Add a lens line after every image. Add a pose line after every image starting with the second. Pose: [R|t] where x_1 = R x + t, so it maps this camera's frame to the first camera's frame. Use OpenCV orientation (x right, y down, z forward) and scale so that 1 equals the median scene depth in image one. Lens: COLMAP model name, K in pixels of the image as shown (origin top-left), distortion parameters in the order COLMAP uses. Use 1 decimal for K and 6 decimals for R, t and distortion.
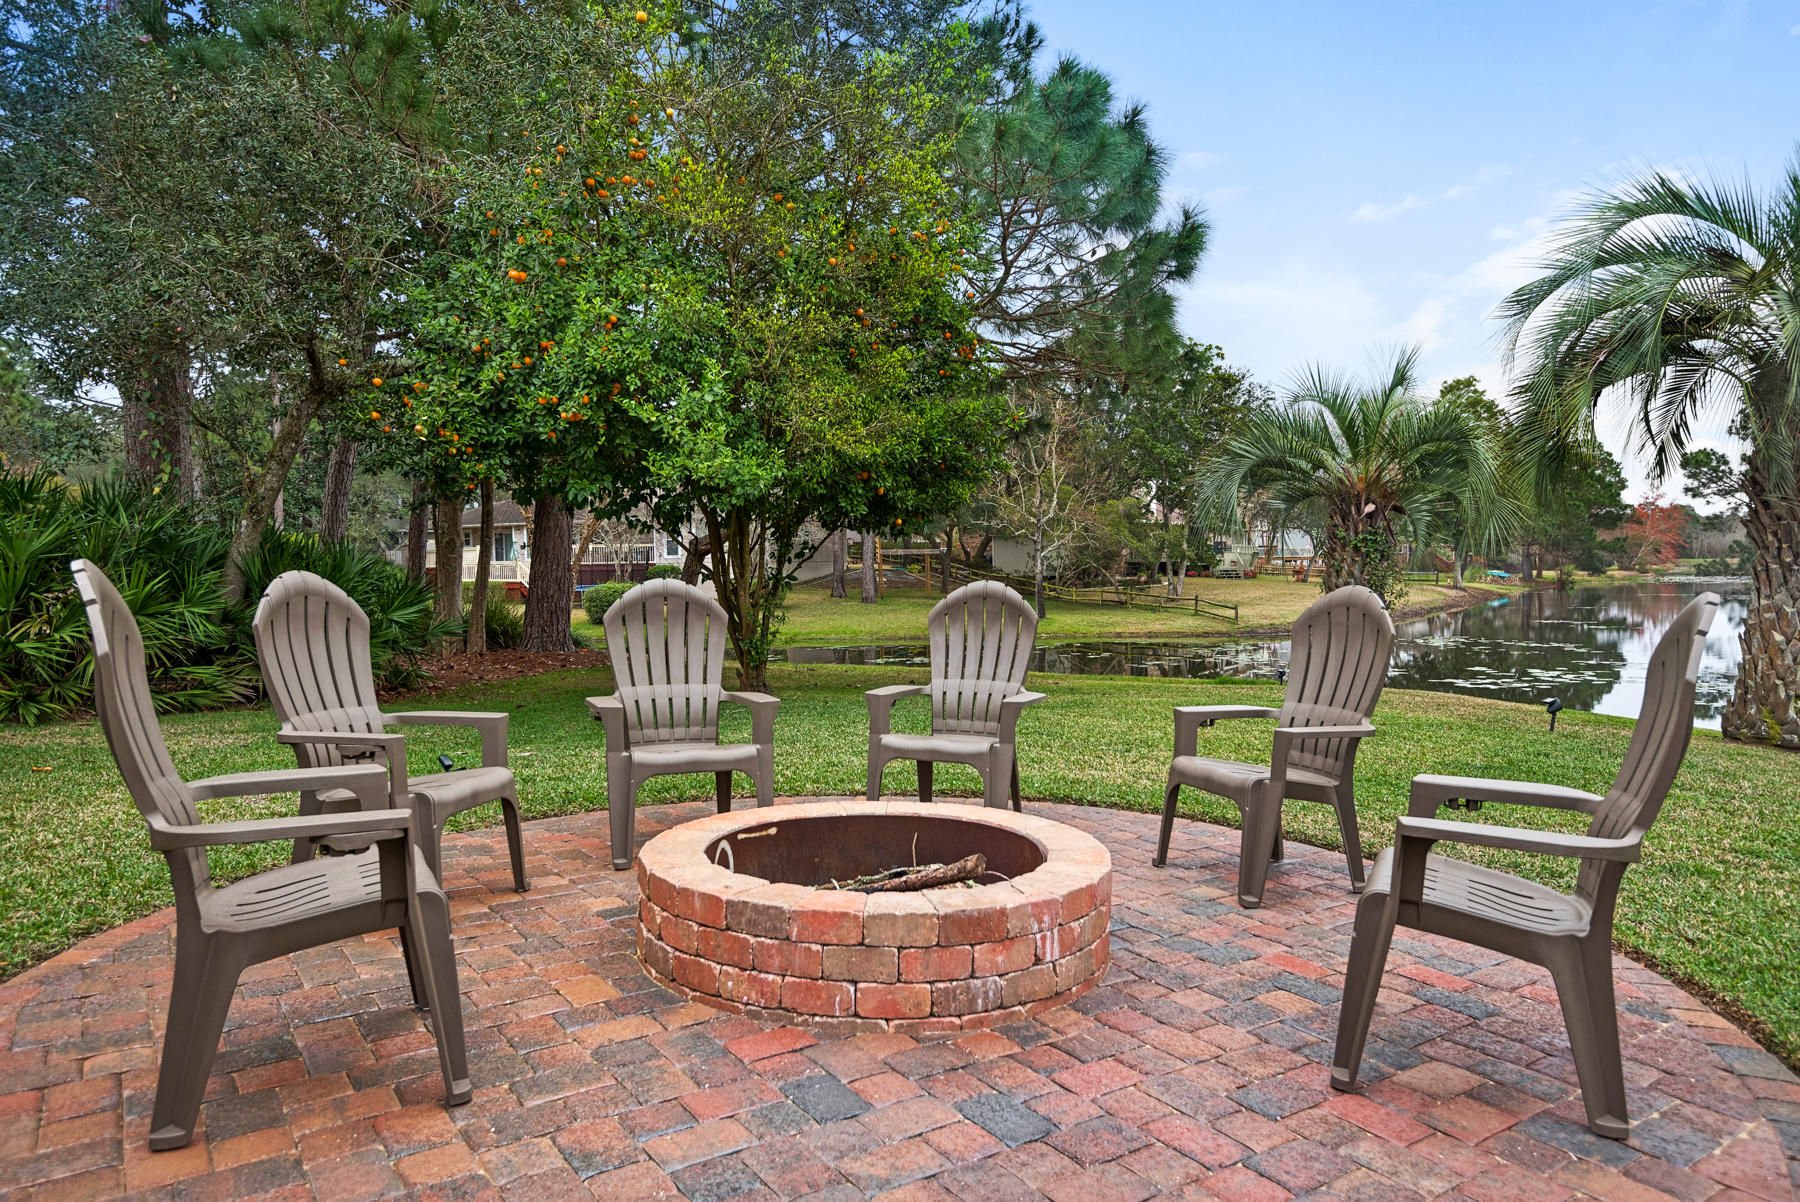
lens RADIAL K [[1135.6, 0, 900.0], [0, 1135.6, 601.0], [0, 0, 1]] dist [0.080445, -0.069589]
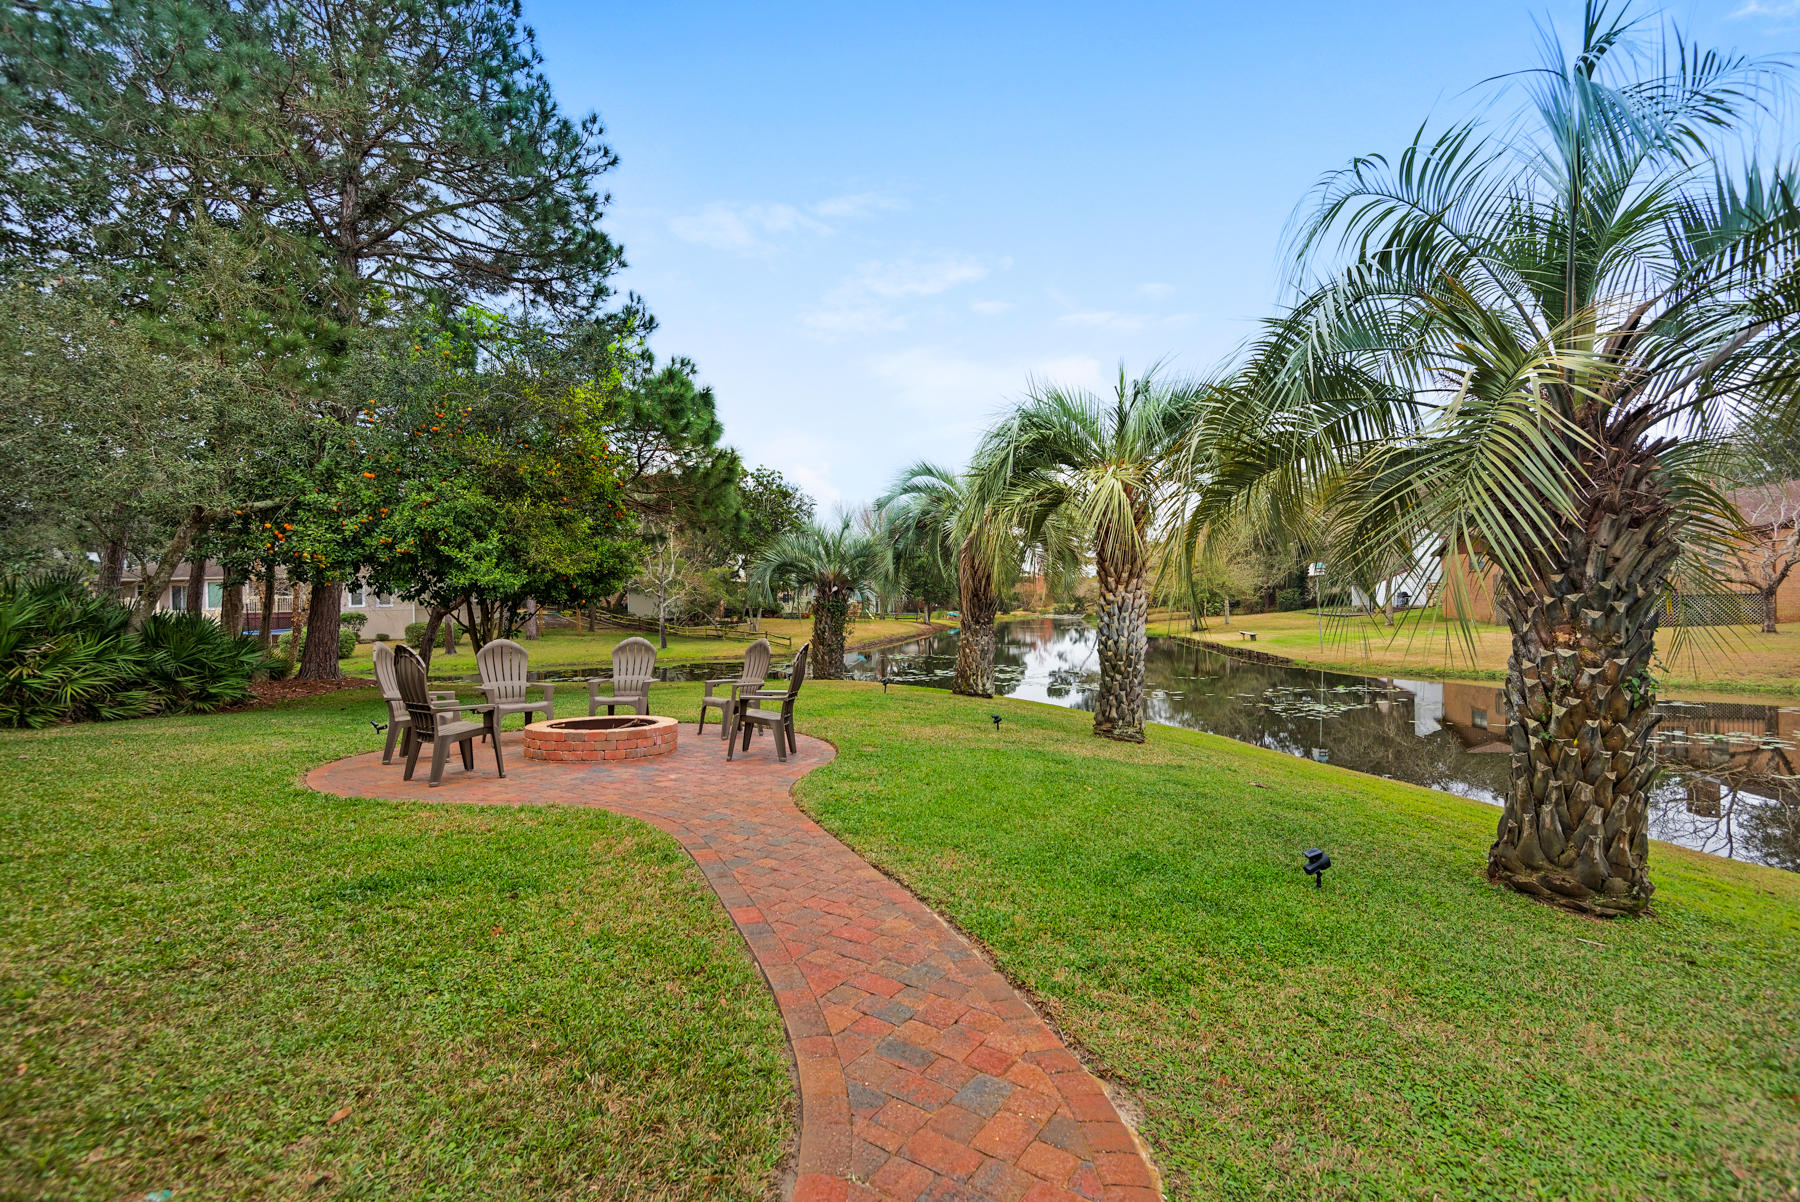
lens RADIAL K [[822.0, 0, 899.2], [0, 822.0, 610.7], [0, 0, 1]] dist [0.017777, -0.000815]
pose [[0.920897, -0.004080, 0.389785, -0.008707], [0.014825, 0.999588, -0.024562, -0.002041], [-0.389525, 0.028397, 0.920578, -0.081944]]
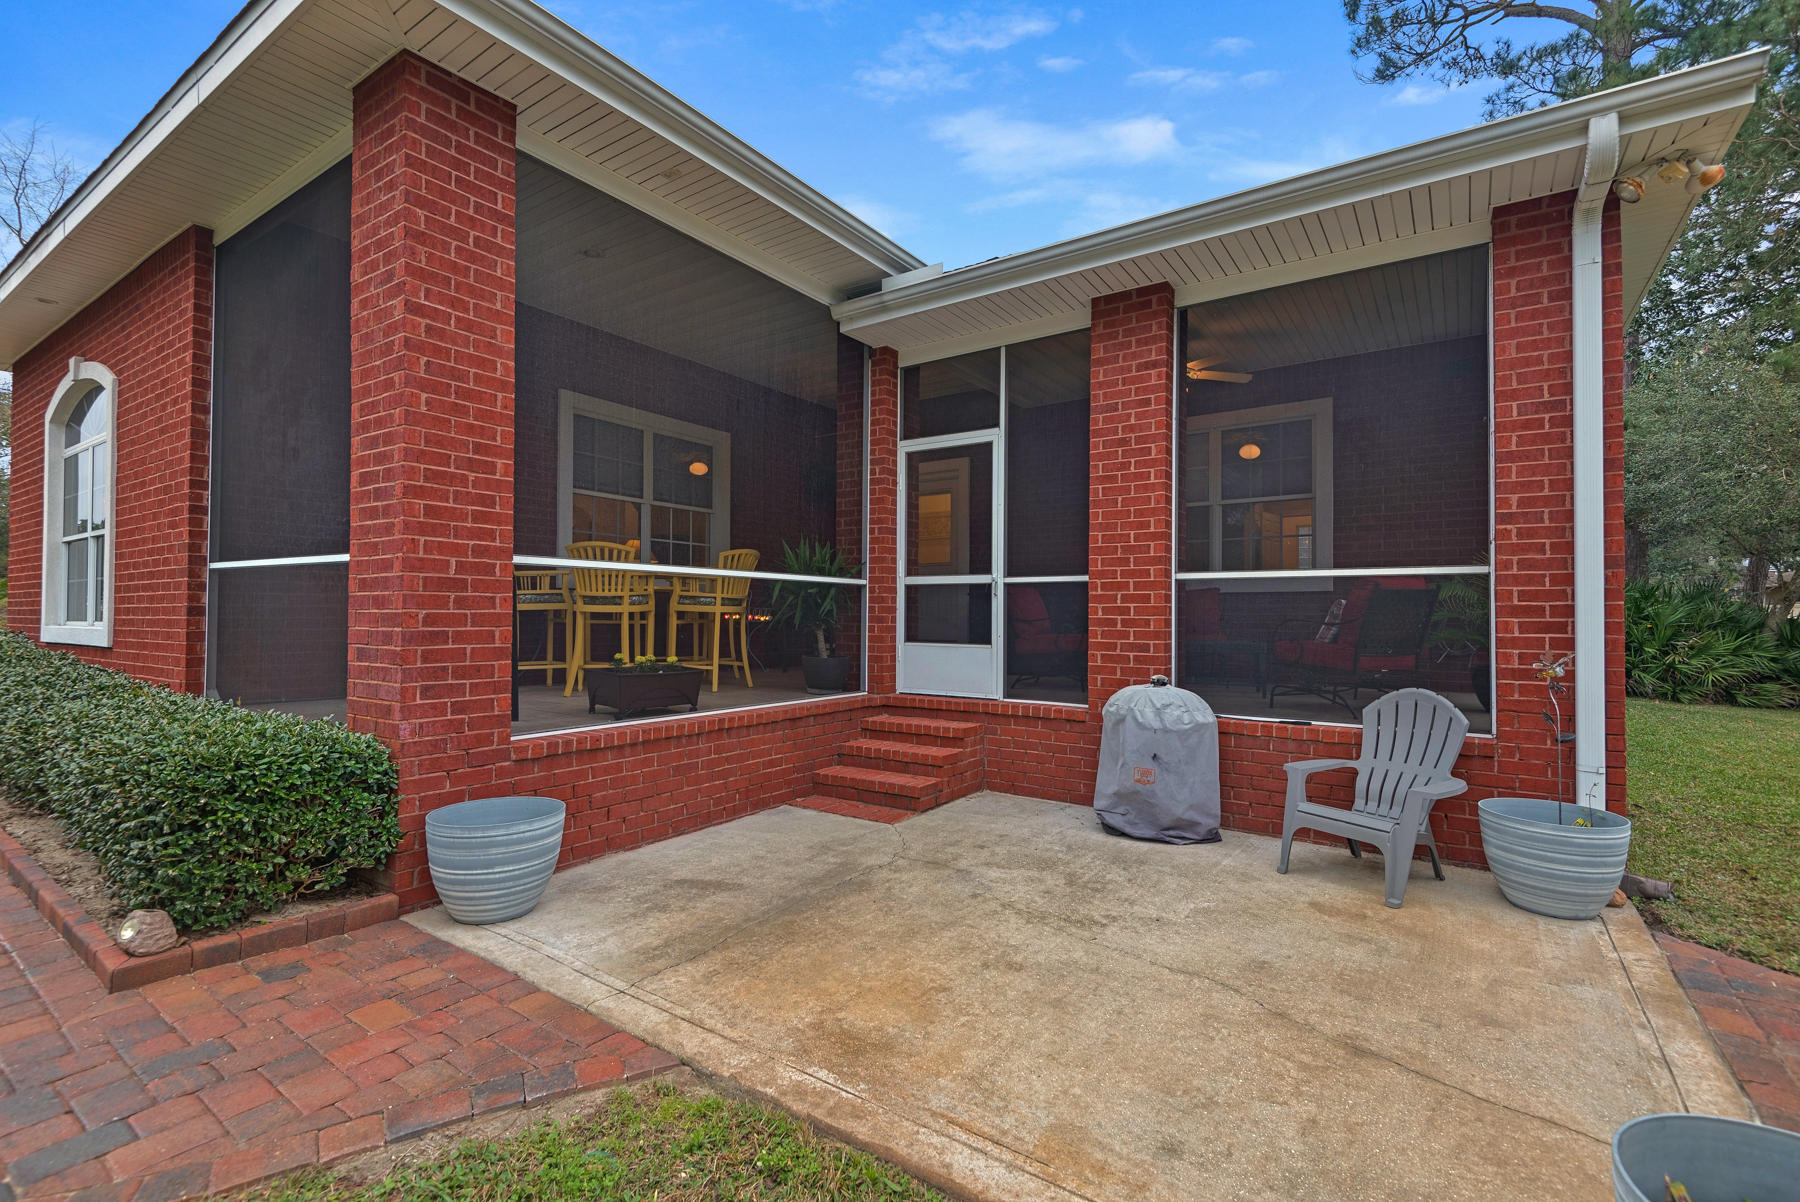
lens RADIAL K [[817.6, 0, 900.0], [0, 817.6, 601.0], [0, 0, 1]] dist [0.019206, -0.000758]
pose [[0.396636, 0.000516, -0.917976, 0.011619], [-0.041343, 0.998995, -0.017301, 0.000378], [0.917045, 0.044814, 0.396259, -0.126343]]
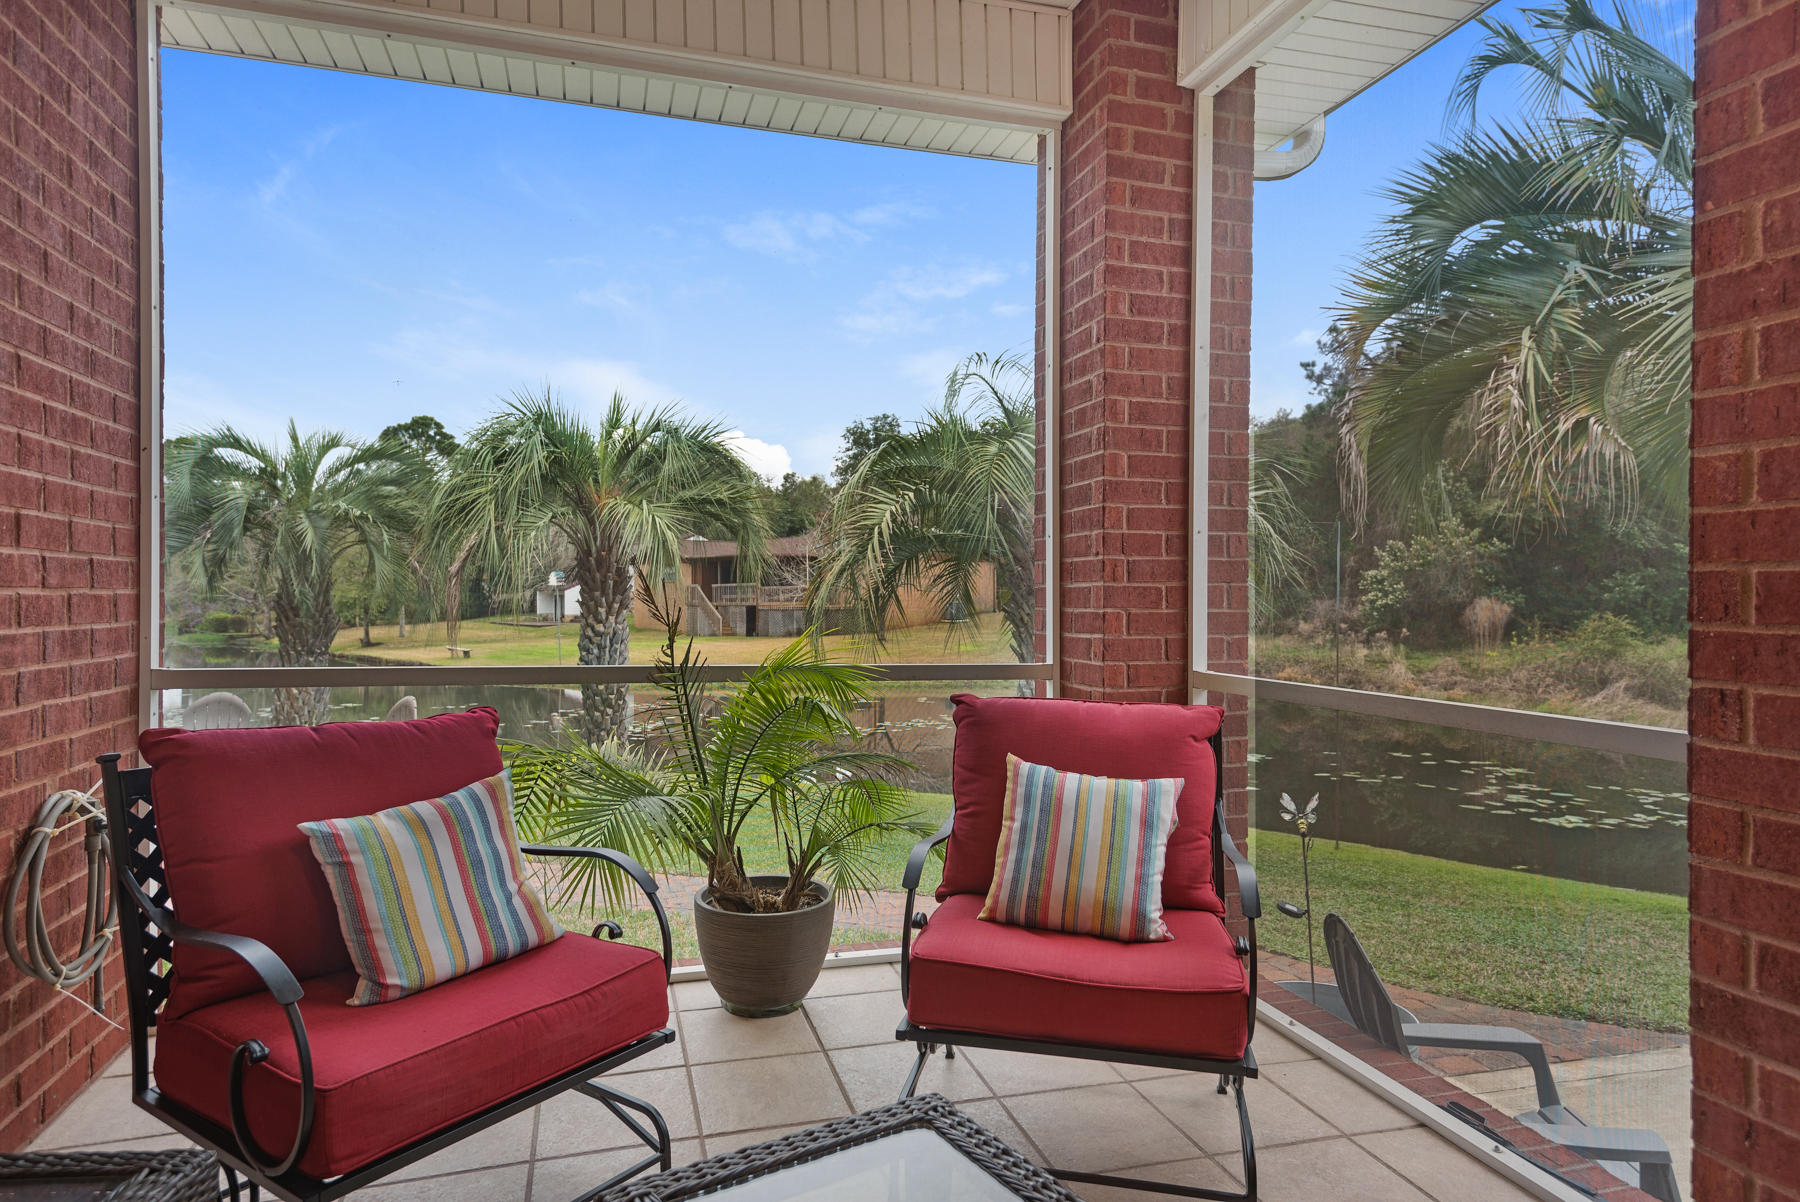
lens RADIAL K [[1010.7, 0, 904.7], [0, 1010.7, 642.2], [0, 0, 1]] dist [0.020244, -0.000218]
pose [[0.282566, -0.026686, 0.958877, -0.075482], [0.023936, 0.999498, 0.020763, -0.008401], [-0.958949, 0.017085, 0.283062, -0.055139]]
